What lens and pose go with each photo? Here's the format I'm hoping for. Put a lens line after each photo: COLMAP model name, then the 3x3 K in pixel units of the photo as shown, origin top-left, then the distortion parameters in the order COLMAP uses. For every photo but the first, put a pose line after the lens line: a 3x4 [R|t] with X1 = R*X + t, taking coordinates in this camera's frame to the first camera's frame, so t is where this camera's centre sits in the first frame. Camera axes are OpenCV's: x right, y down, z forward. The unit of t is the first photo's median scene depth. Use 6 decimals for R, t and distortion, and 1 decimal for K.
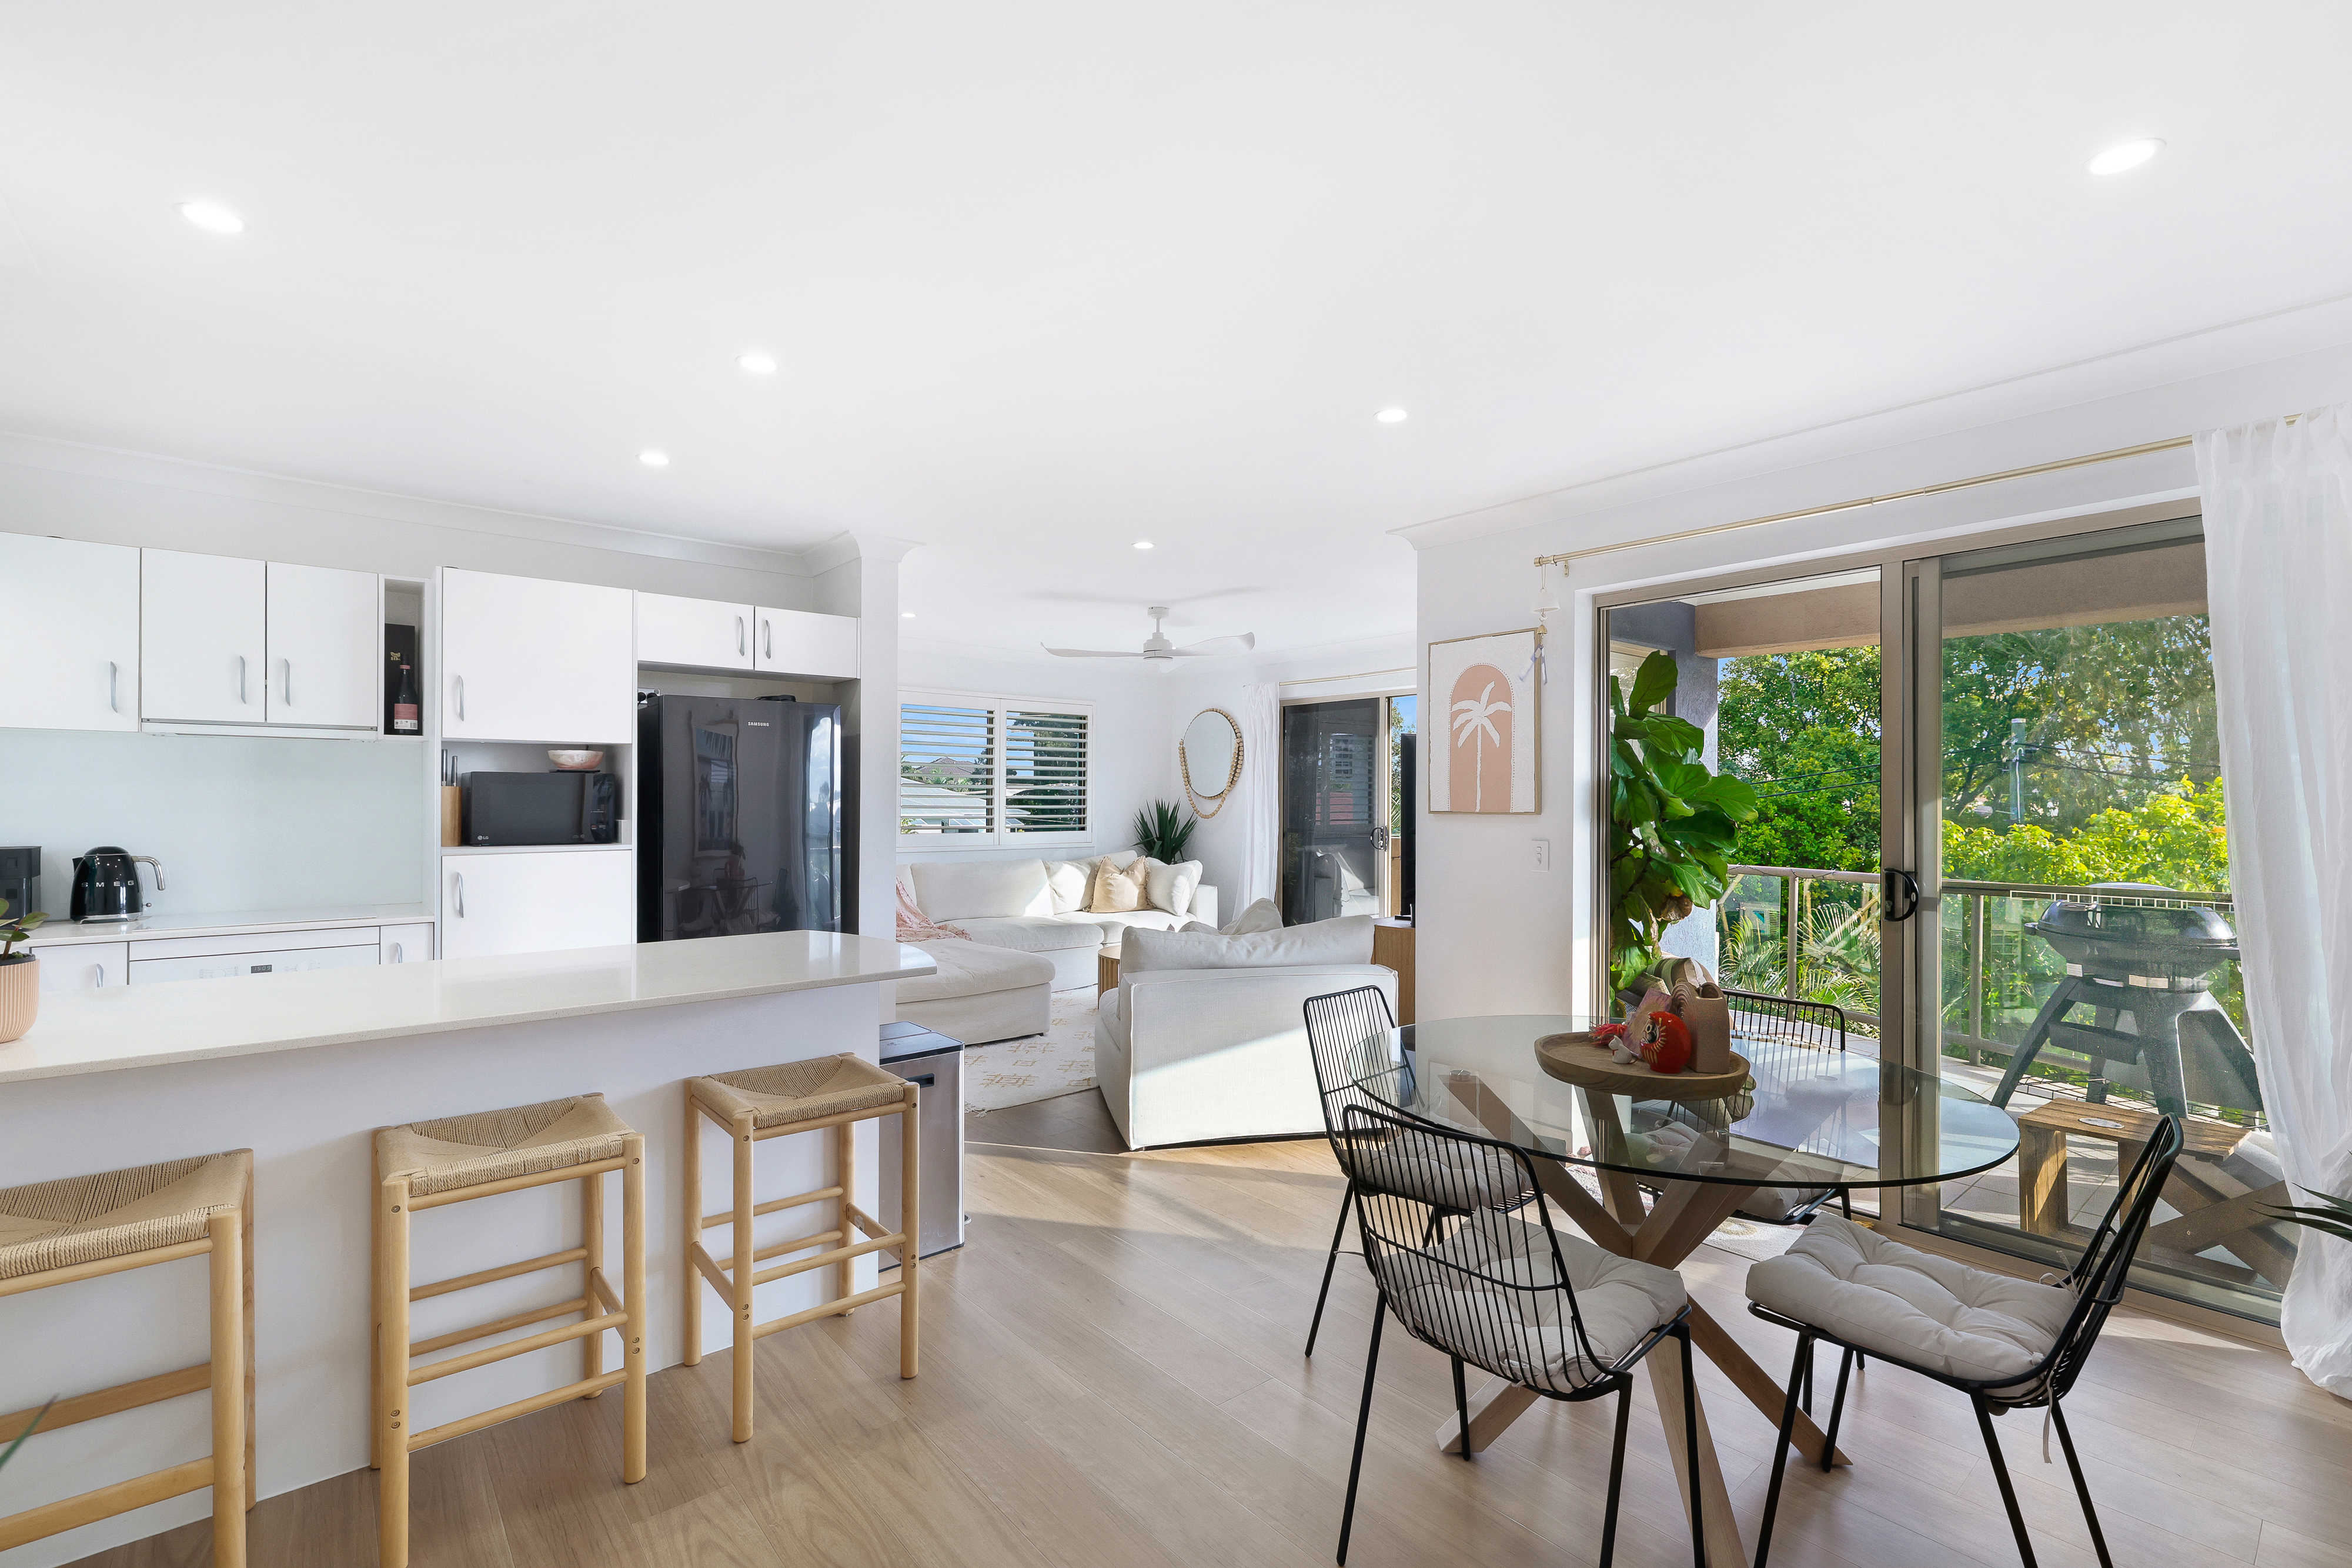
lens RADIAL K [[1048.7, 0, 1139.5], [0, 1048.7, 783.5], [0, 0, 1]] dist [0.000300, 0.000009]
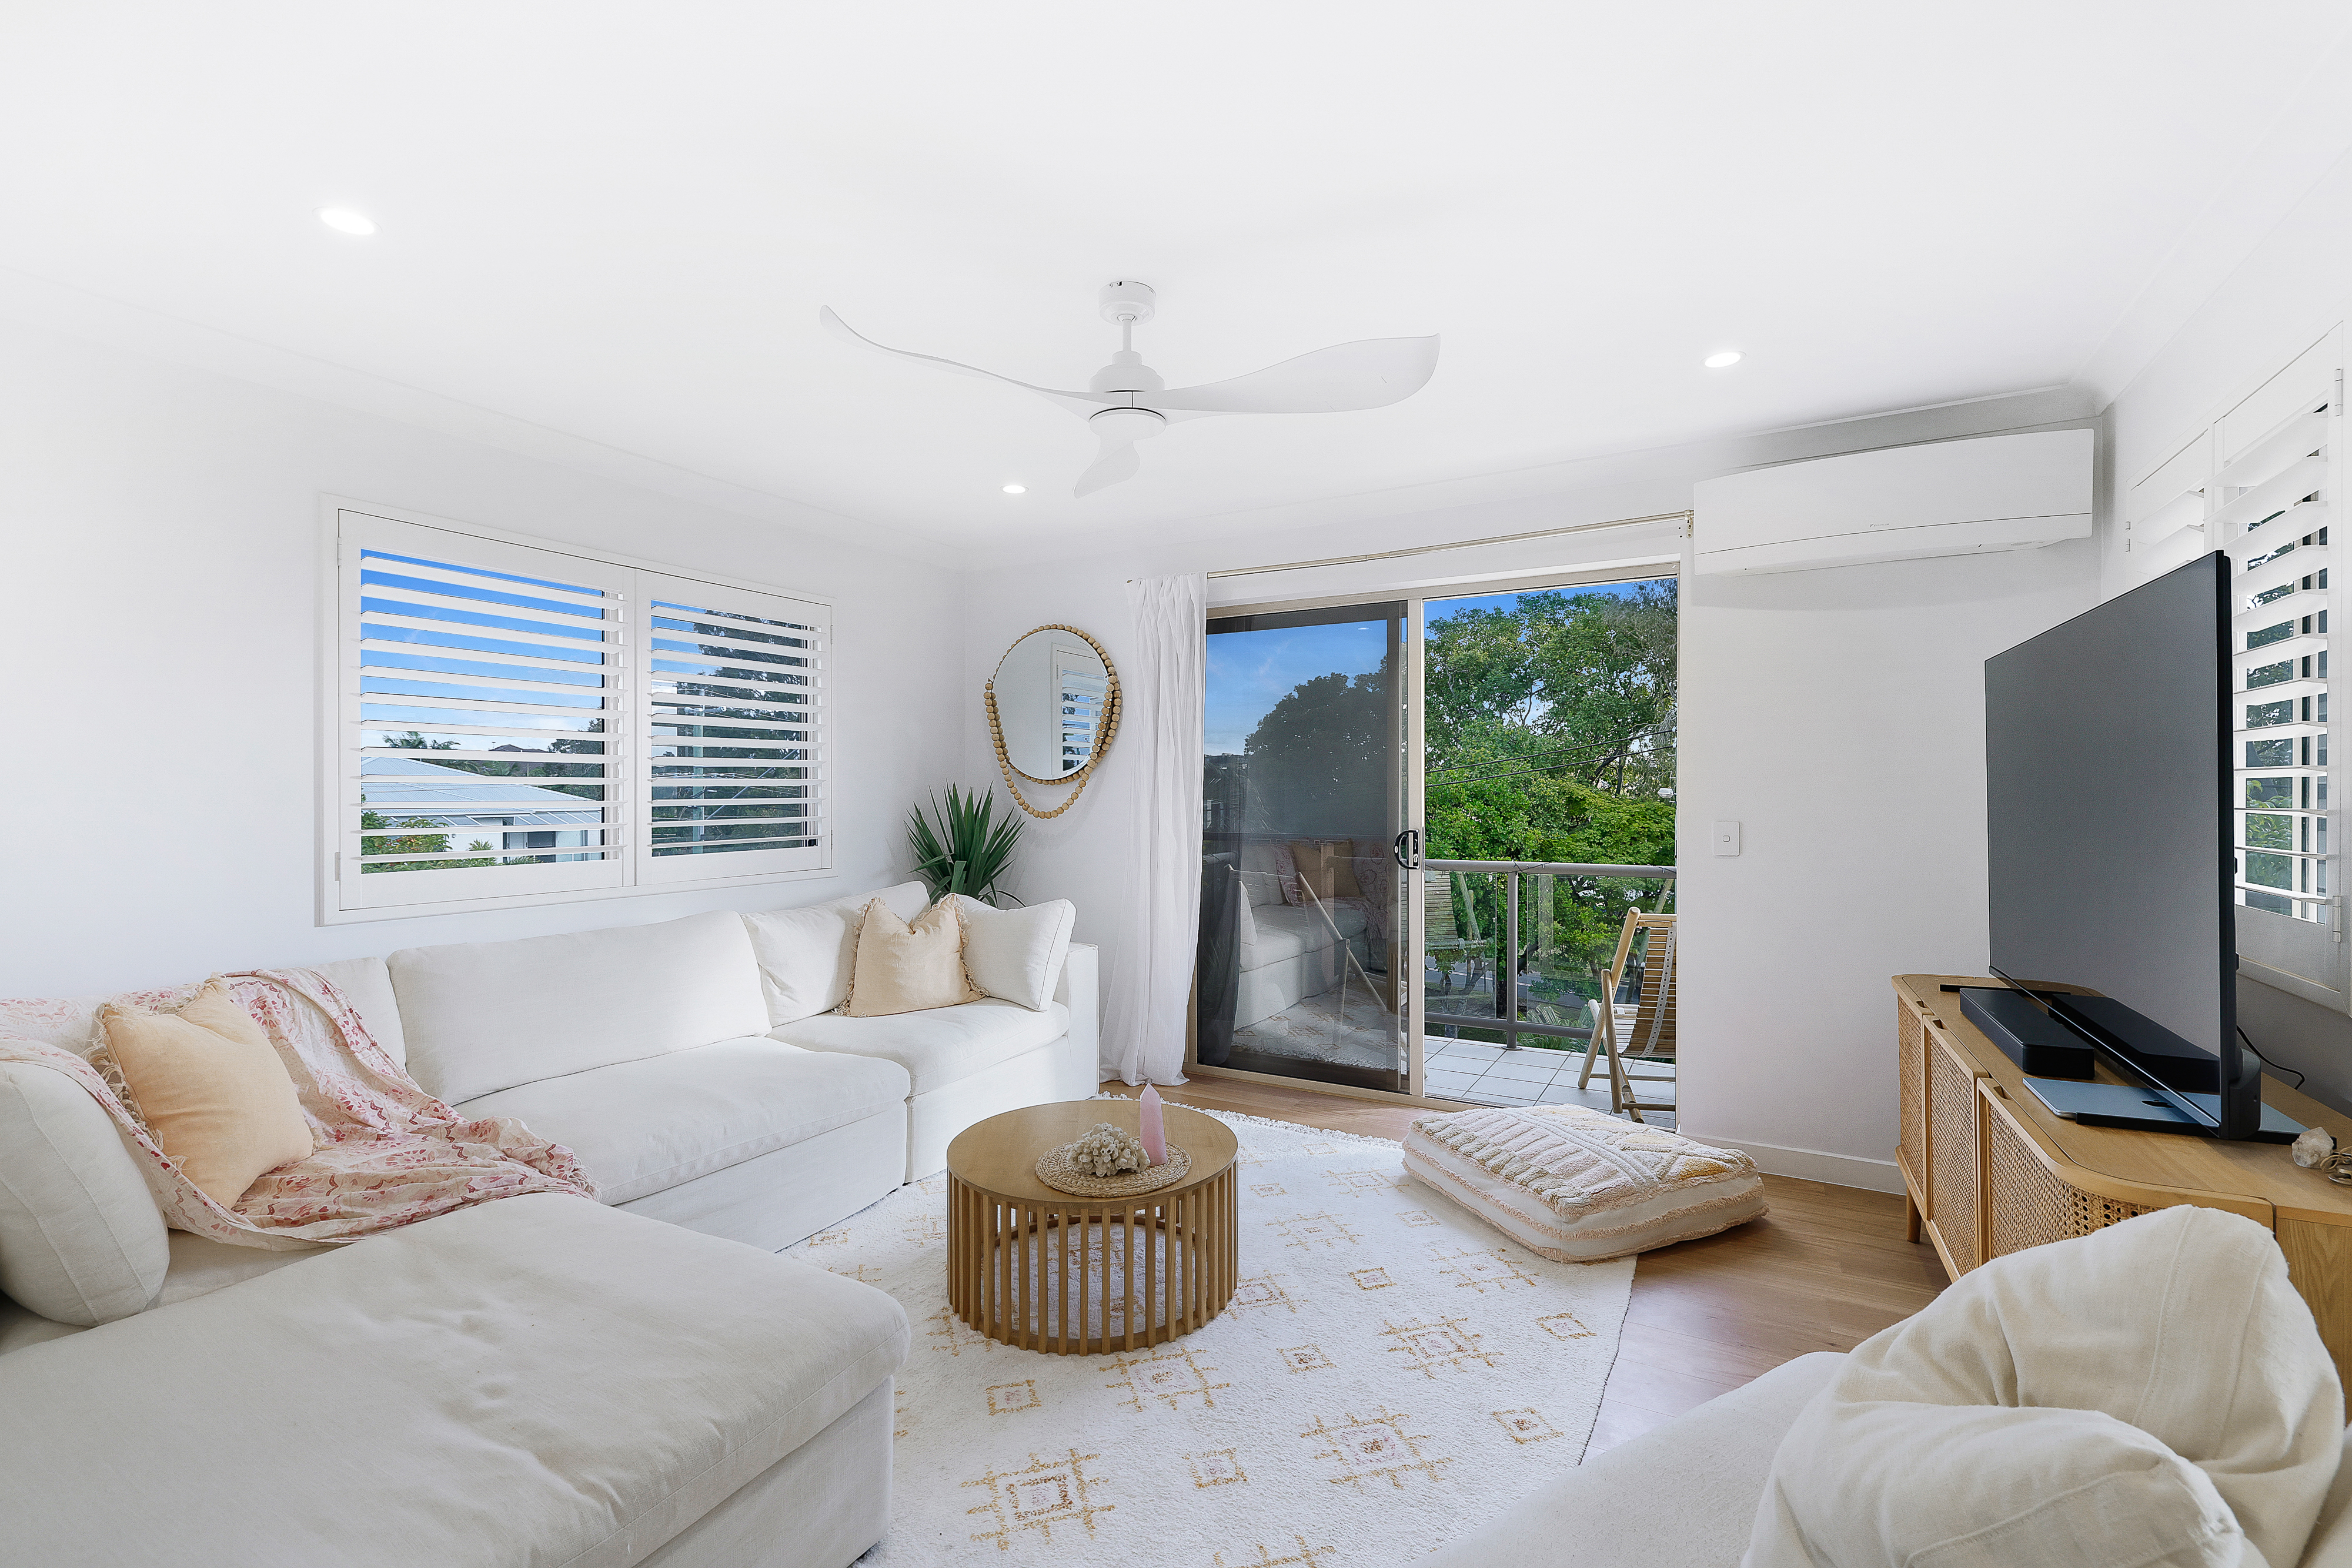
lens RADIAL K [[1048.7, 0, 1139.5], [0, 1048.7, 783.5], [0, 0, 1]] dist [0.000300, 0.000009]
pose [[0.937949, -0.005183, 0.346735, -0.164922], [0.001195, 0.999931, 0.011715, 0.015651], [-0.346772, -0.010573, 0.937890, 0.883956]]
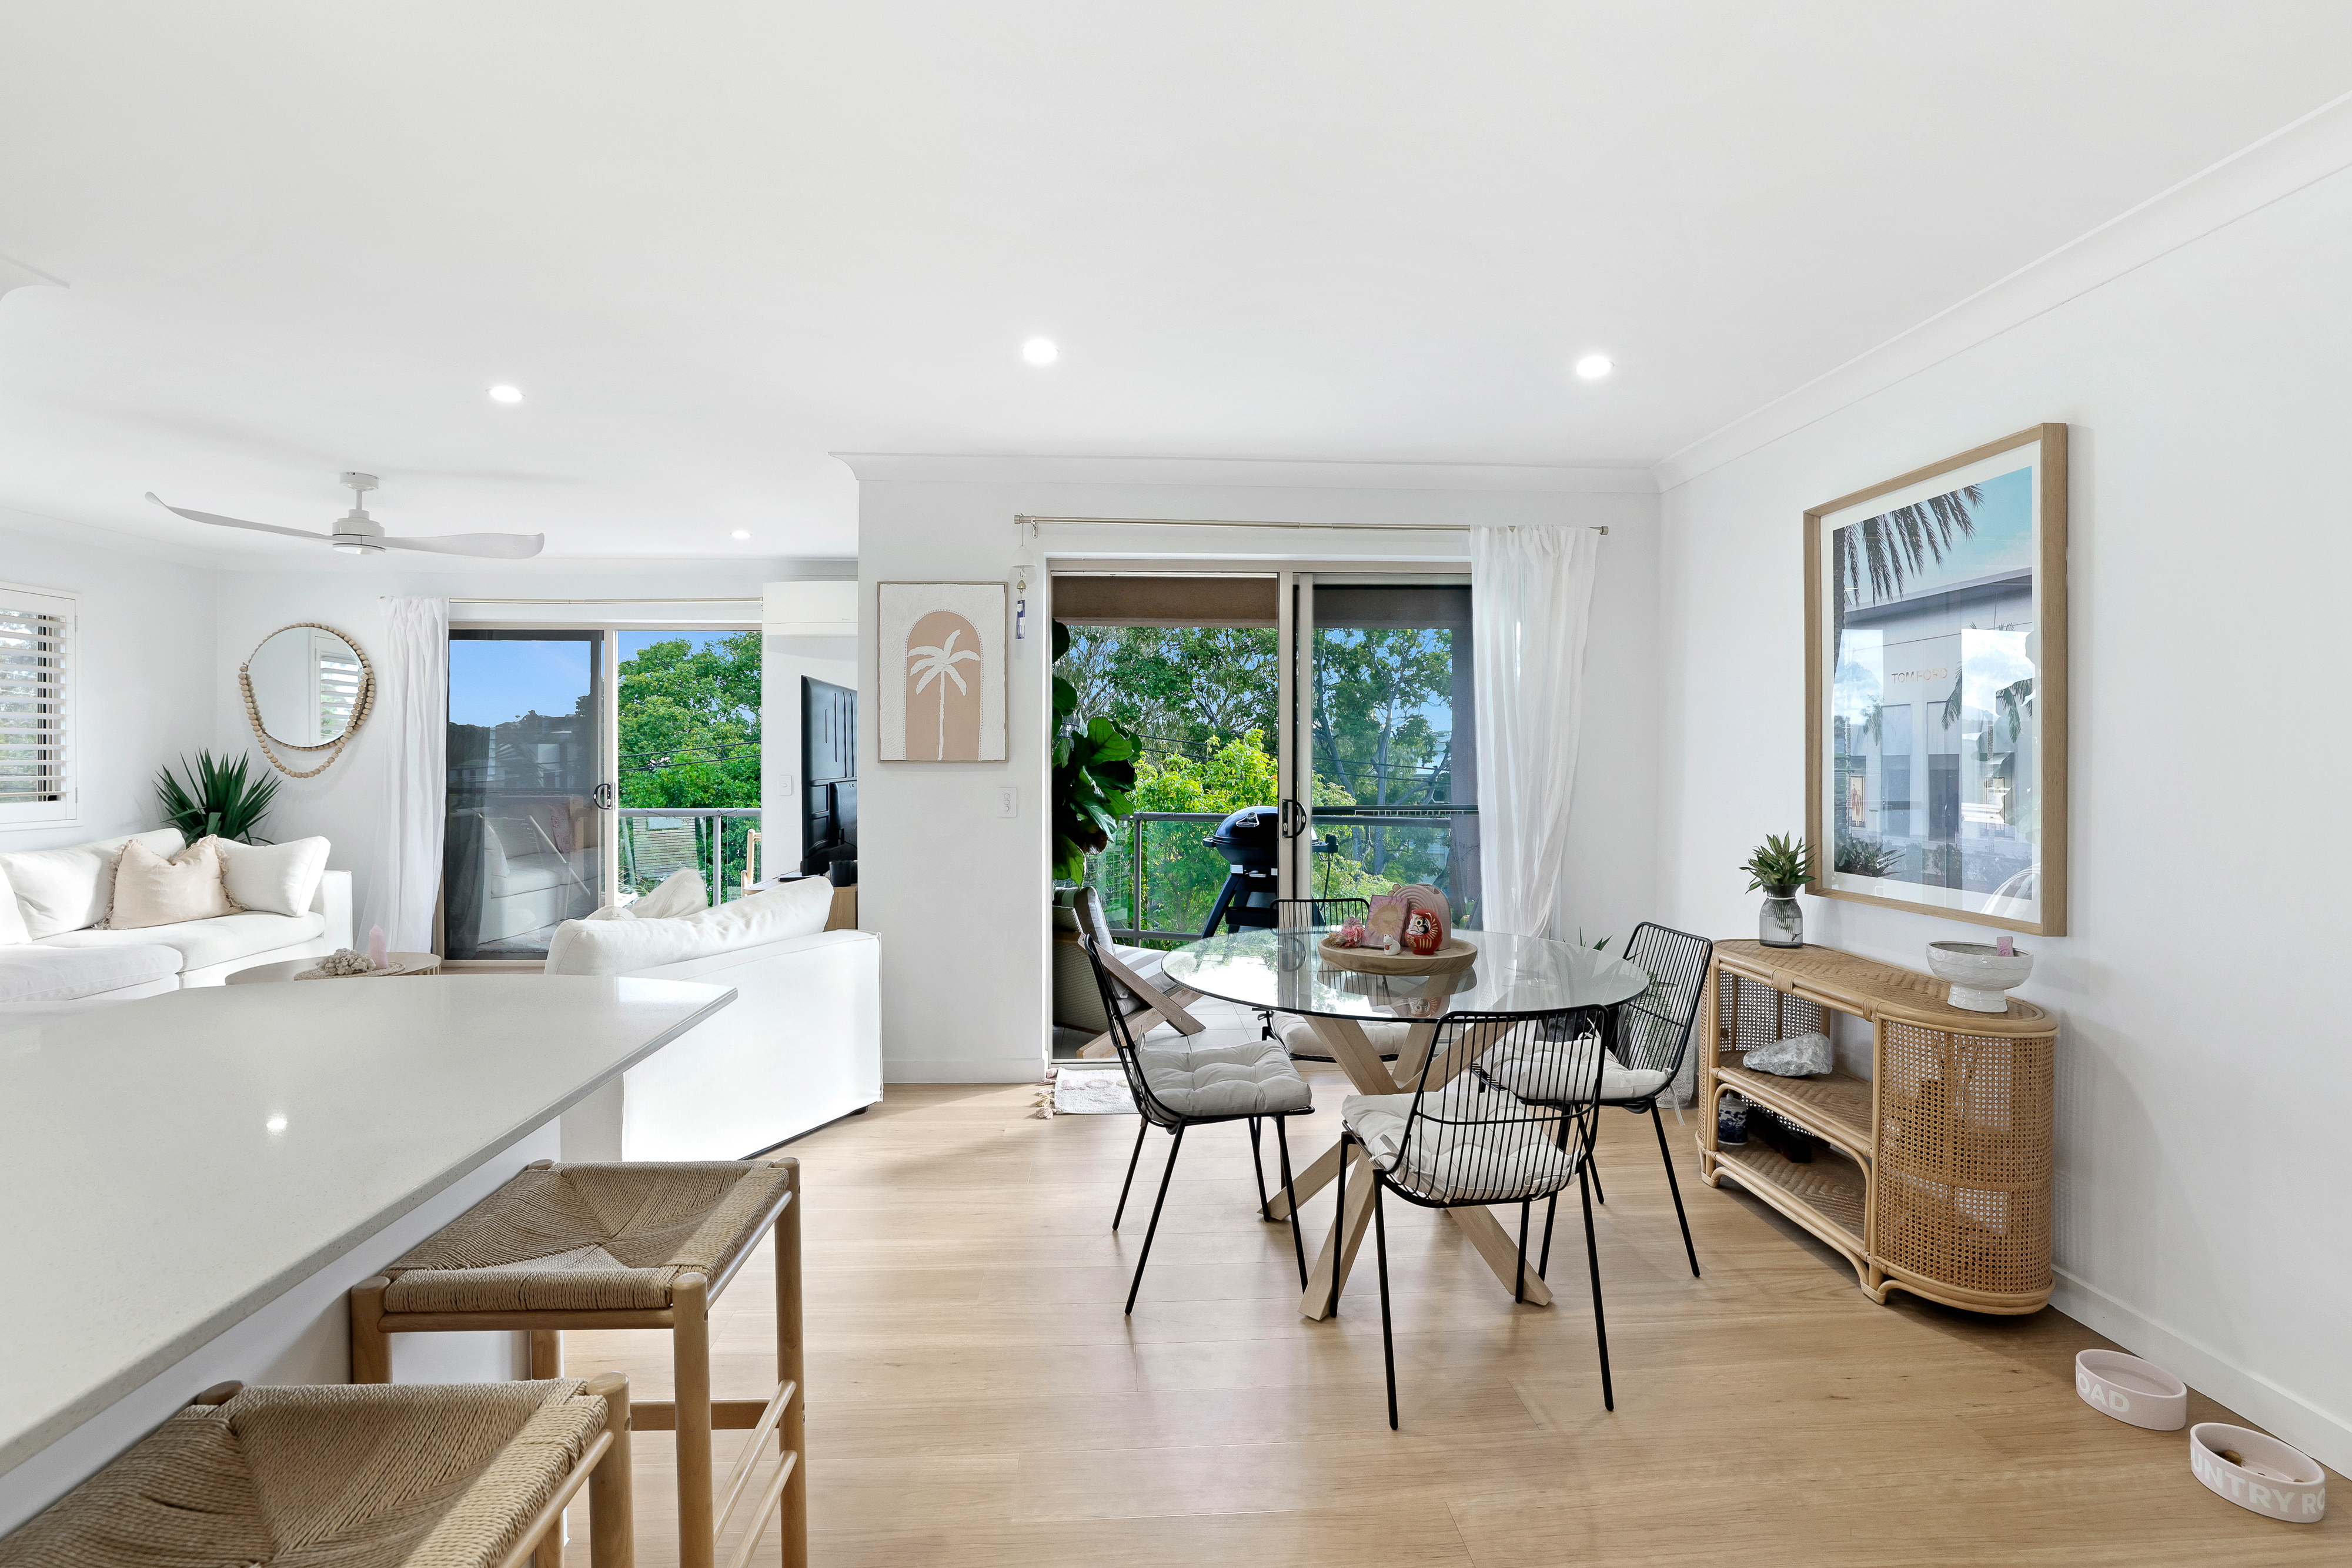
lens RADIAL K [[1070.0, 0, 1145.3], [0, 1070.0, 763.9], [0, 0, 1]] dist [-0.013543, 0.000251]
pose [[0.593806, -0.004713, 0.804594, -0.340149], [-0.012956, 0.999797, 0.015419, 0.011202], [-0.804504, -0.019580, 0.593625, 0.230573]]
